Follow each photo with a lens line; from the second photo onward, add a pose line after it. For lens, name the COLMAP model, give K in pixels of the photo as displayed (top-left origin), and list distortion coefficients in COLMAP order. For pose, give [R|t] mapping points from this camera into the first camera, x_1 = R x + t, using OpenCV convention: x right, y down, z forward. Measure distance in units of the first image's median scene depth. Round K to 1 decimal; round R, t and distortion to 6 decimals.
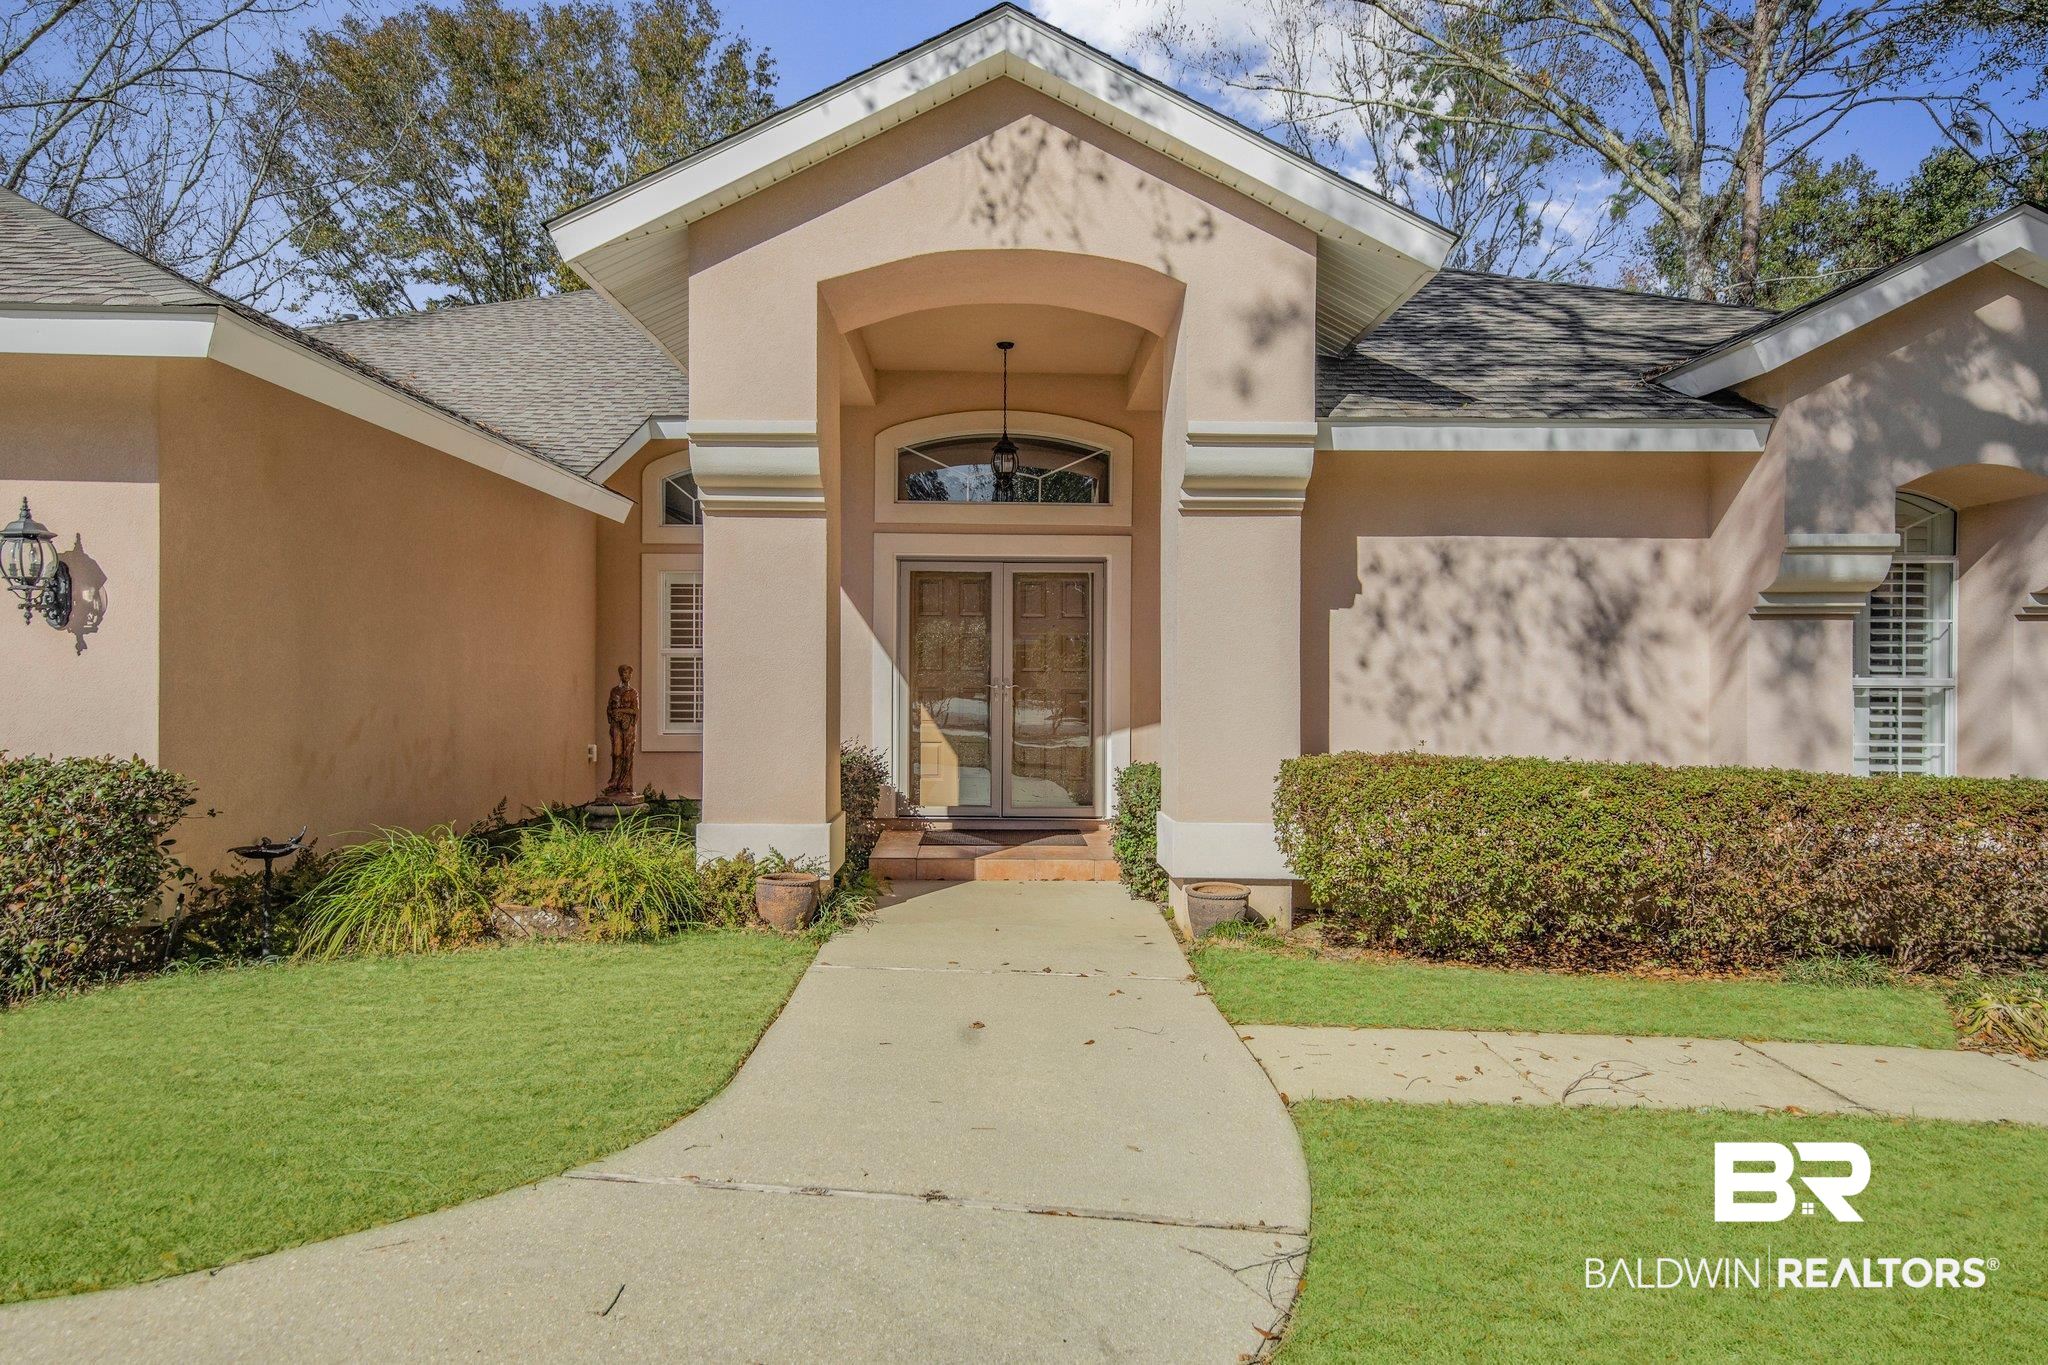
lens RADIAL K [[1331.6, 0, 1017.3], [0, 1331.6, 693.9], [0, 0, 1]] dist [0.005626, -0.001033]
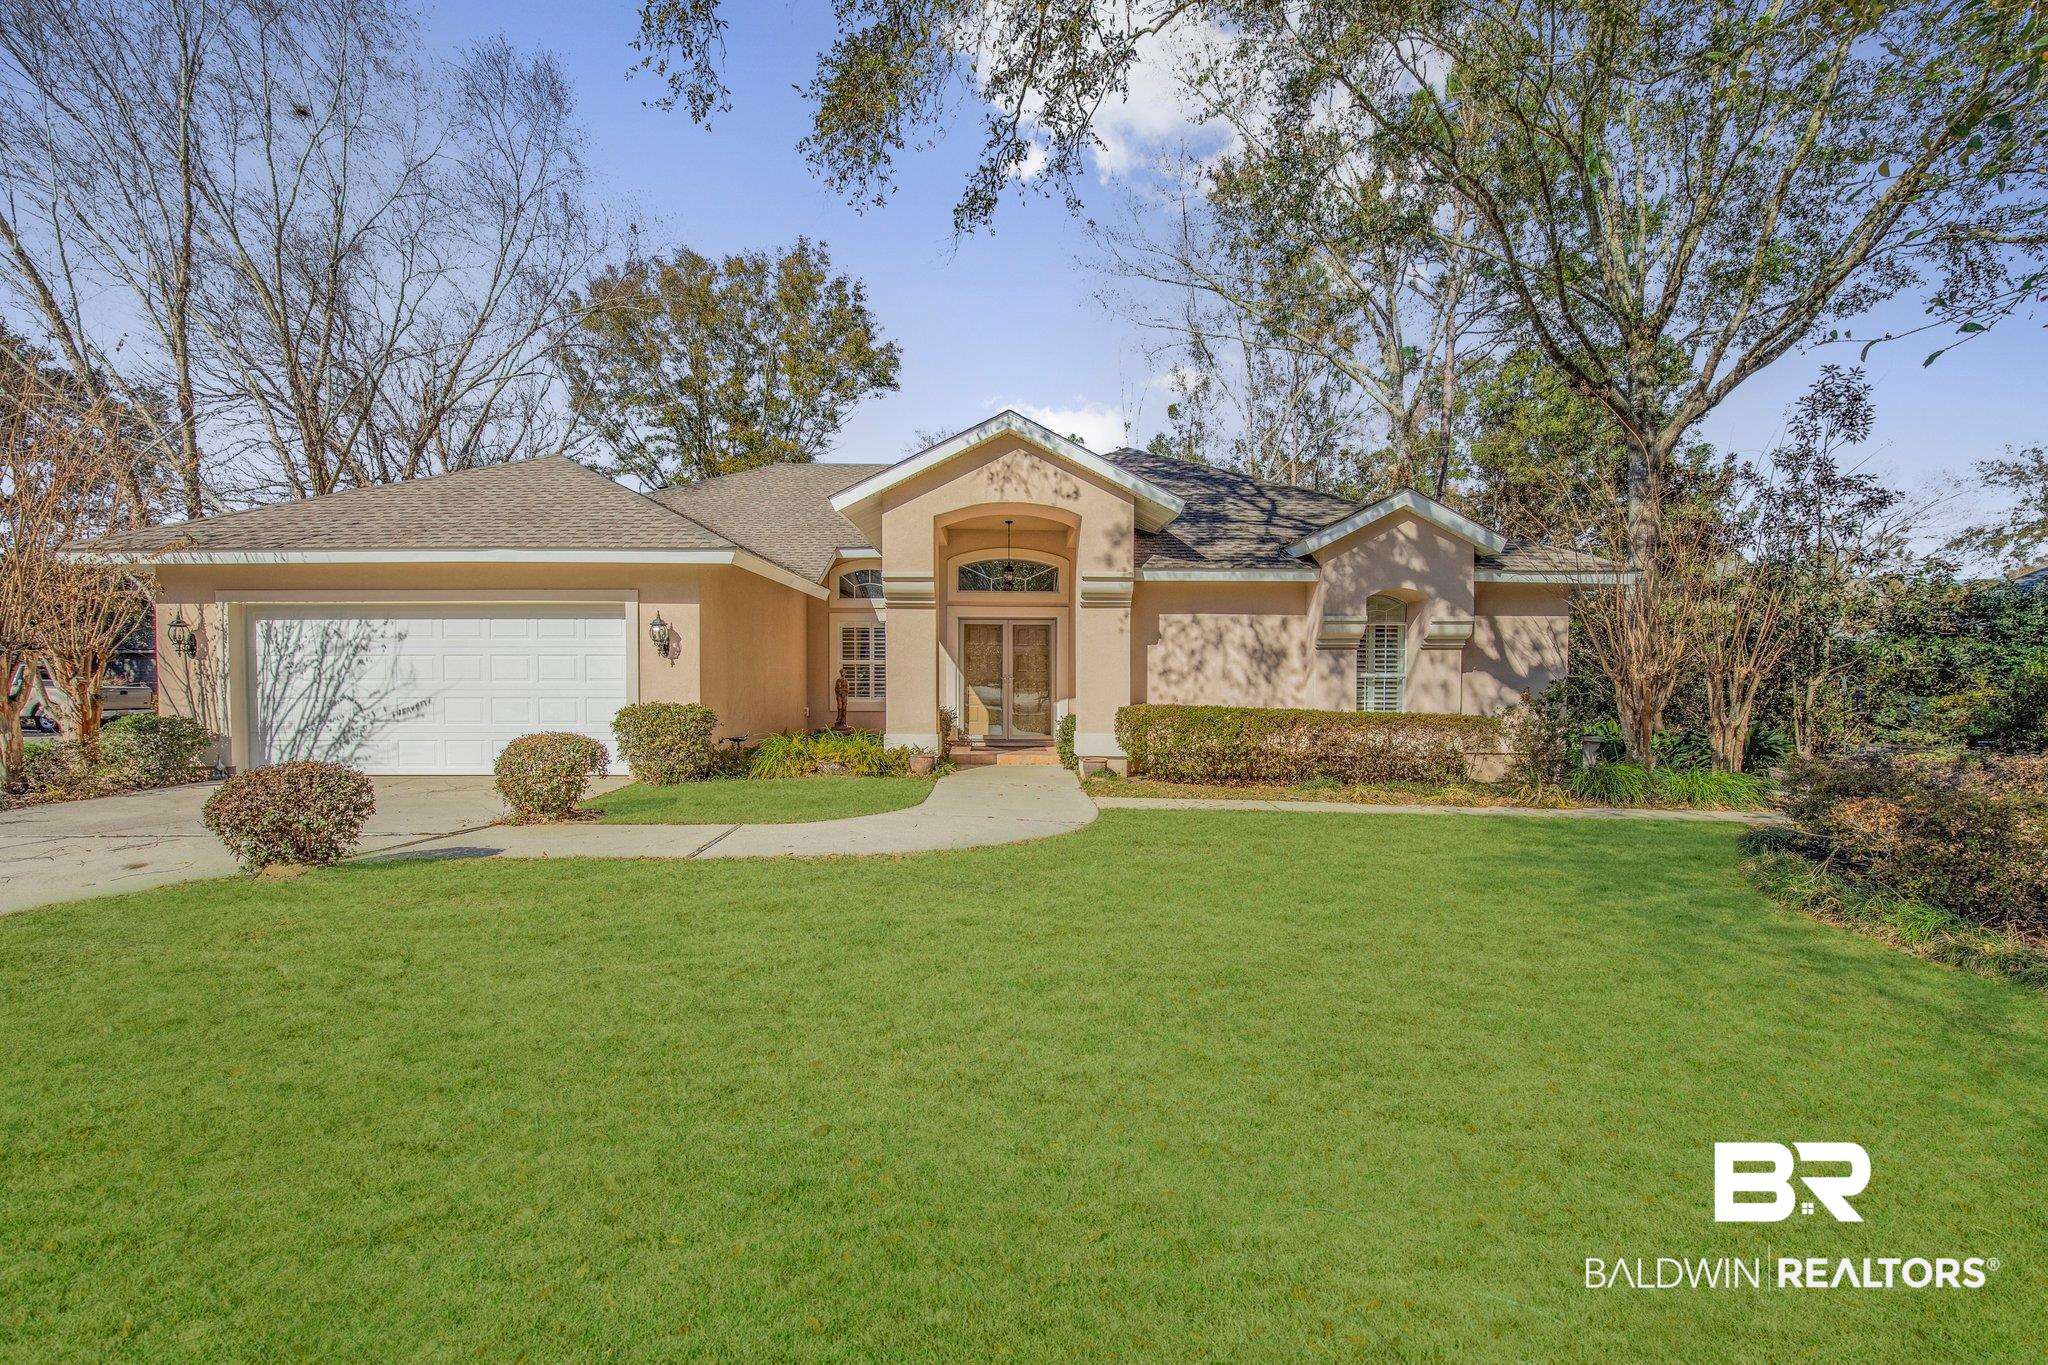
lens RADIAL K [[999.3, 0, 1034.0], [0, 999.3, 688.7], [0, 0, 1]] dist [-0.035057, -0.000304]
pose [[0.999907, -0.002739, 0.013332, 0.011377], [0.002675, 0.999985, 0.004819, 0.004509], [-0.013345, -0.004783, 0.999900, -0.797112]]
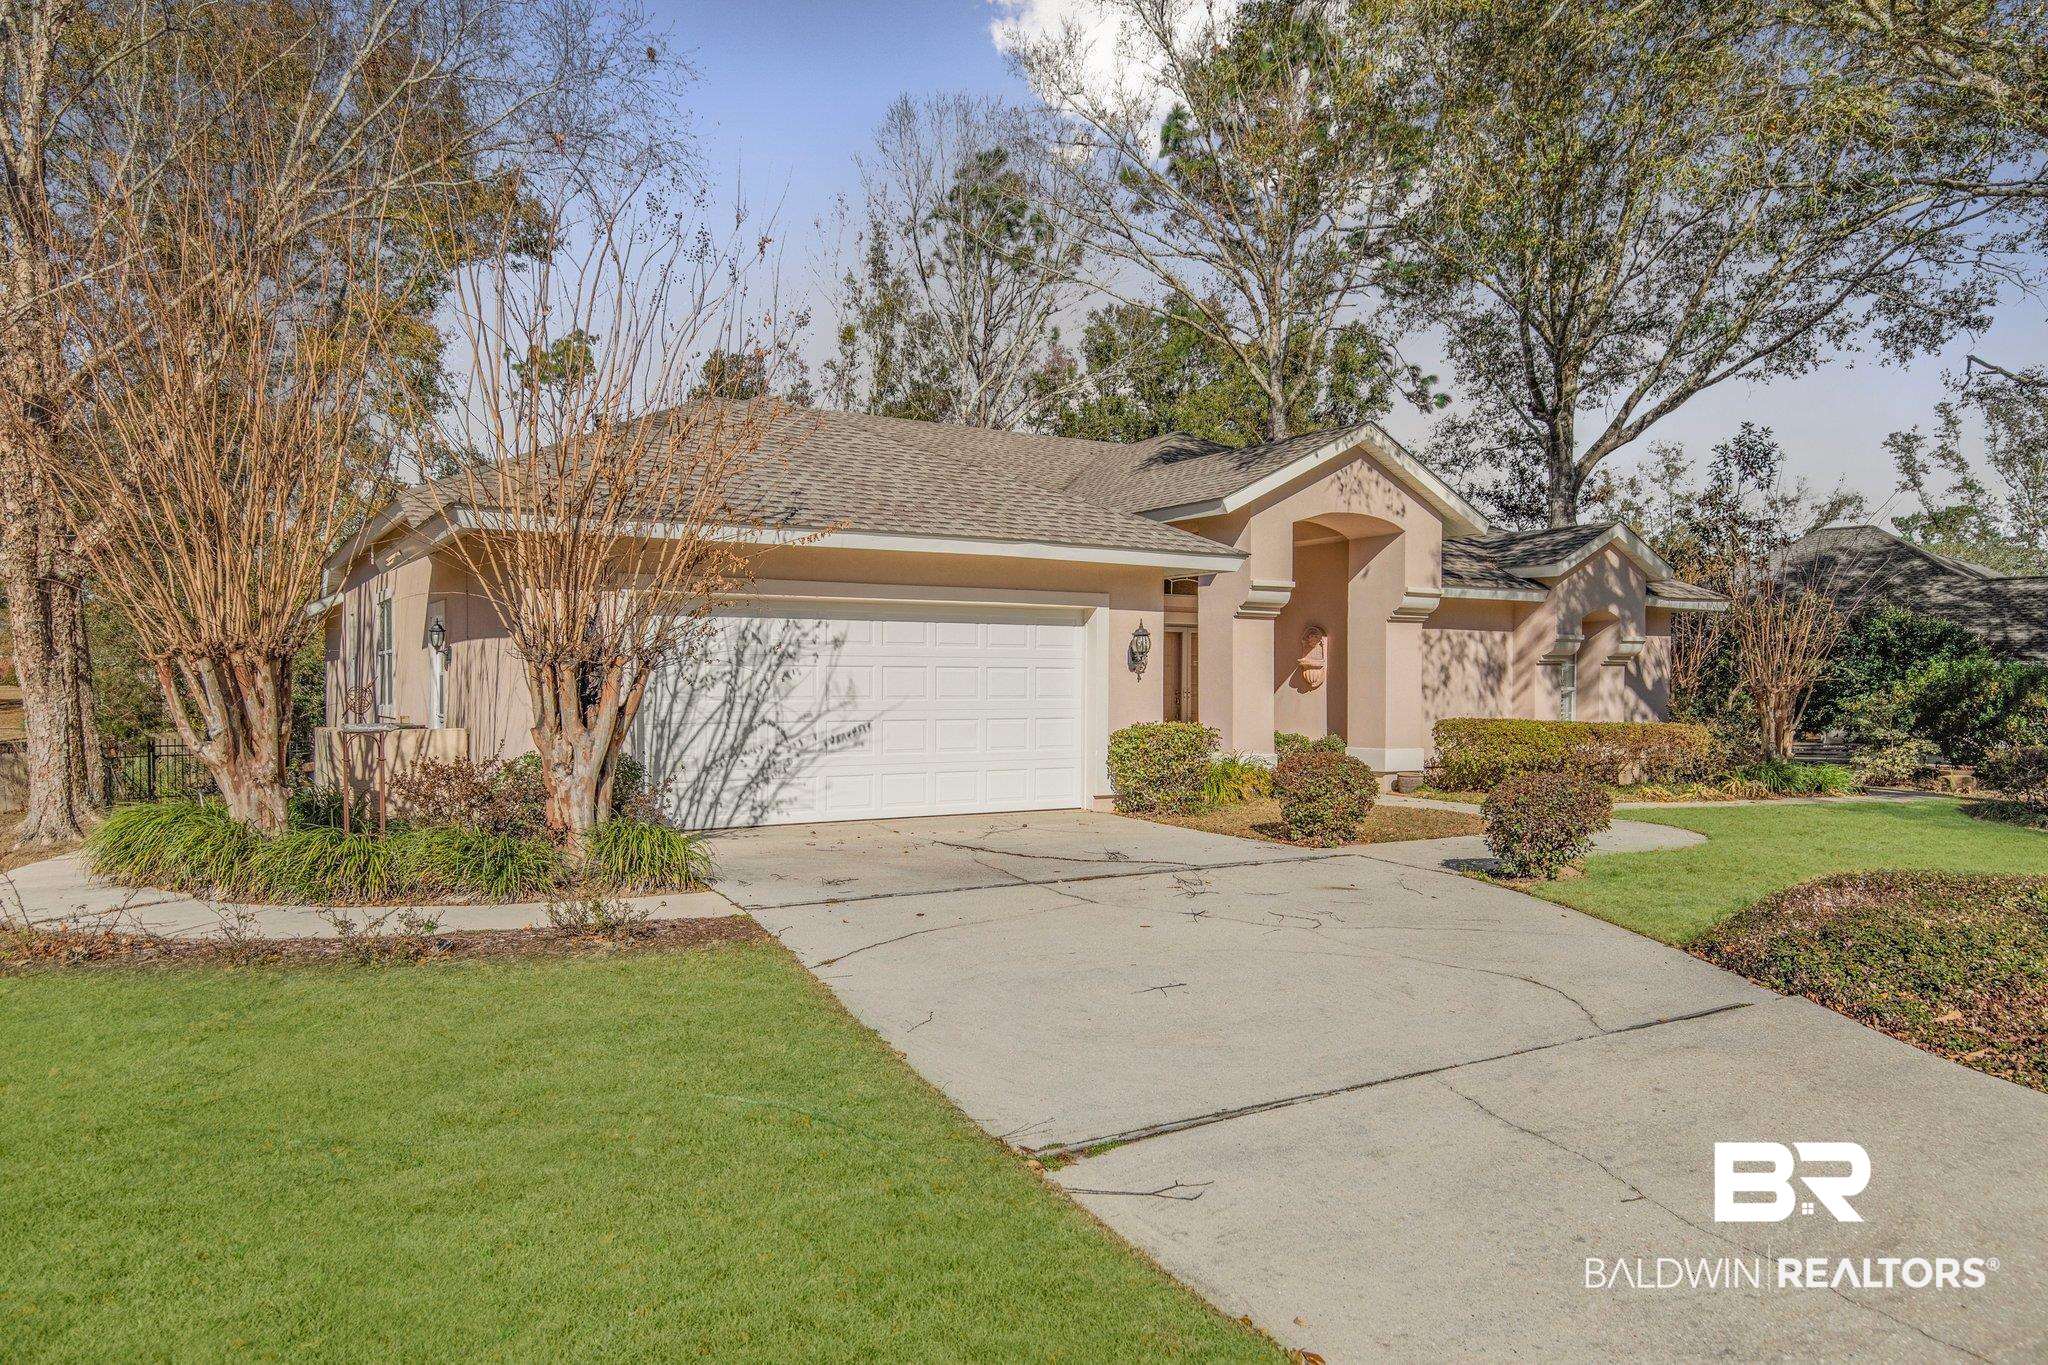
lens RADIAL K [[1408.2, 0, 1023.4], [0, 1408.2, 672.5], [0, 0, 1]] dist [0.005556, 0.001030]
pose [[0.854548, 0.002264, 0.519367, -1.721341], [0.000480, 0.999987, -0.005149, -0.028208], [-0.519372, 0.004649, 0.854536, -0.823668]]
